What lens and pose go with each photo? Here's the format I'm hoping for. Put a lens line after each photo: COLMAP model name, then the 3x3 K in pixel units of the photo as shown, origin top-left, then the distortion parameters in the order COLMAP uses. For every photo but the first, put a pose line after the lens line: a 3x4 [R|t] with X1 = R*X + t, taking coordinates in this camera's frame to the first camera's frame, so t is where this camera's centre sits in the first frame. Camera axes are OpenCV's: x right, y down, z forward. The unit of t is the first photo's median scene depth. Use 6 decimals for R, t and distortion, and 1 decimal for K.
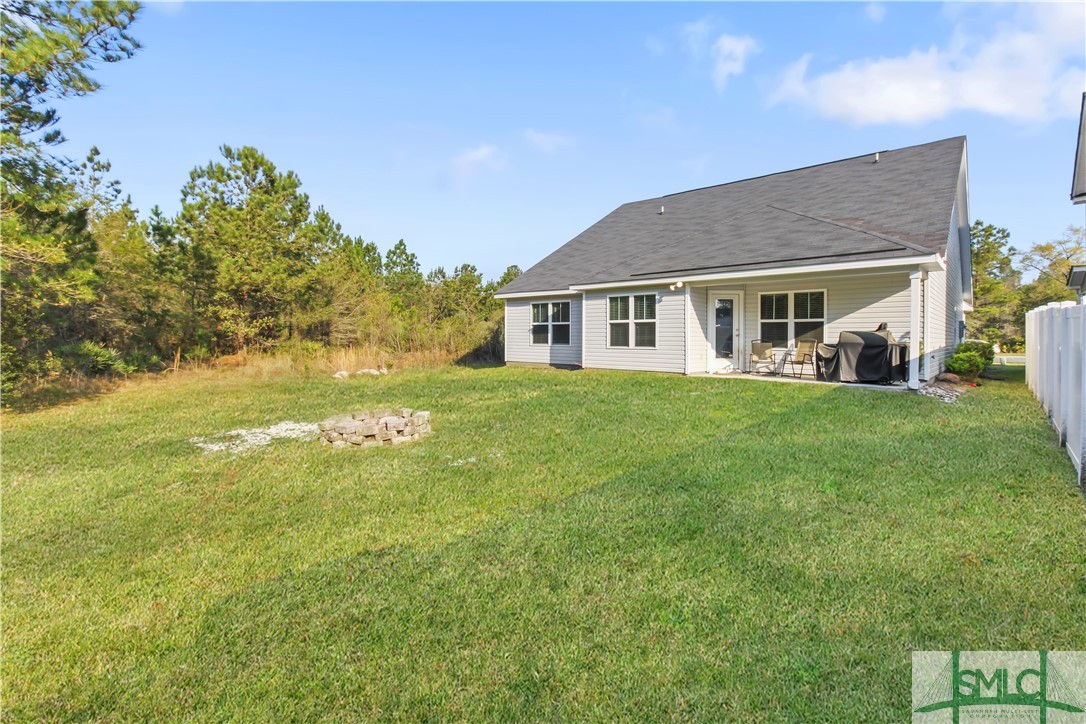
lens RADIAL K [[506.2, 0, 544.8], [0, 506.2, 344.6], [0, 0, 1]] dist [0.017332, -0.000182]
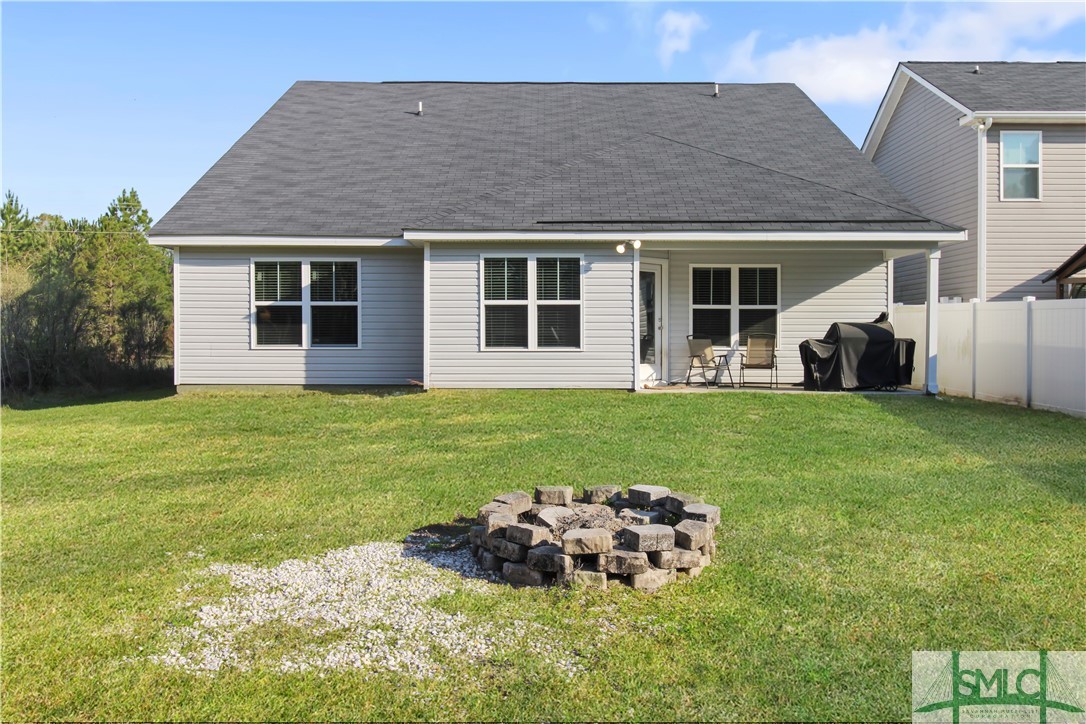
lens RADIAL K [[875.1, 0, 543.0], [0, 875.1, 362.0], [0, 0, 1]] dist [0.002706, -0.000265]
pose [[0.745842, -0.022236, 0.665752, -0.481383], [0.011421, 0.999723, 0.020596, 0.000303], [-0.666025, -0.007758, 0.745889, 0.261356]]
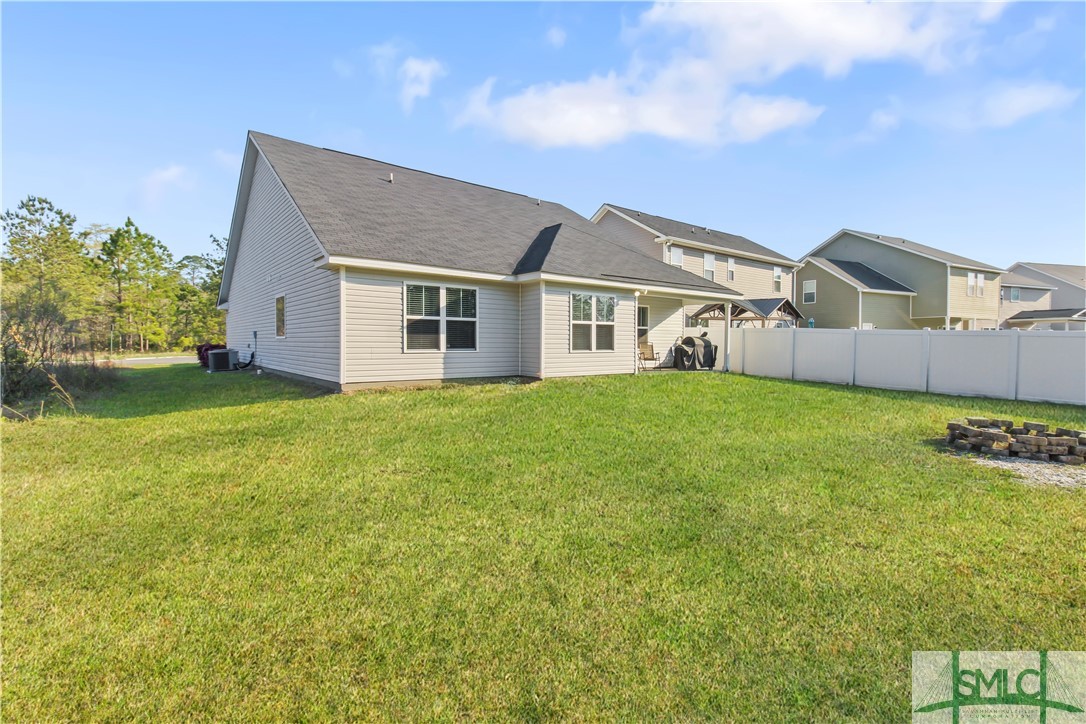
lens RADIAL K [[506.2, 0, 544.8], [0, 506.2, 344.6], [0, 0, 1]] dist [0.017332, -0.000182]
pose [[0.165336, -0.011952, 0.986165, -0.772886], [0.005918, 0.999921, 0.011127, -0.017572], [-0.986220, 0.003996, 0.165393, 0.945931]]
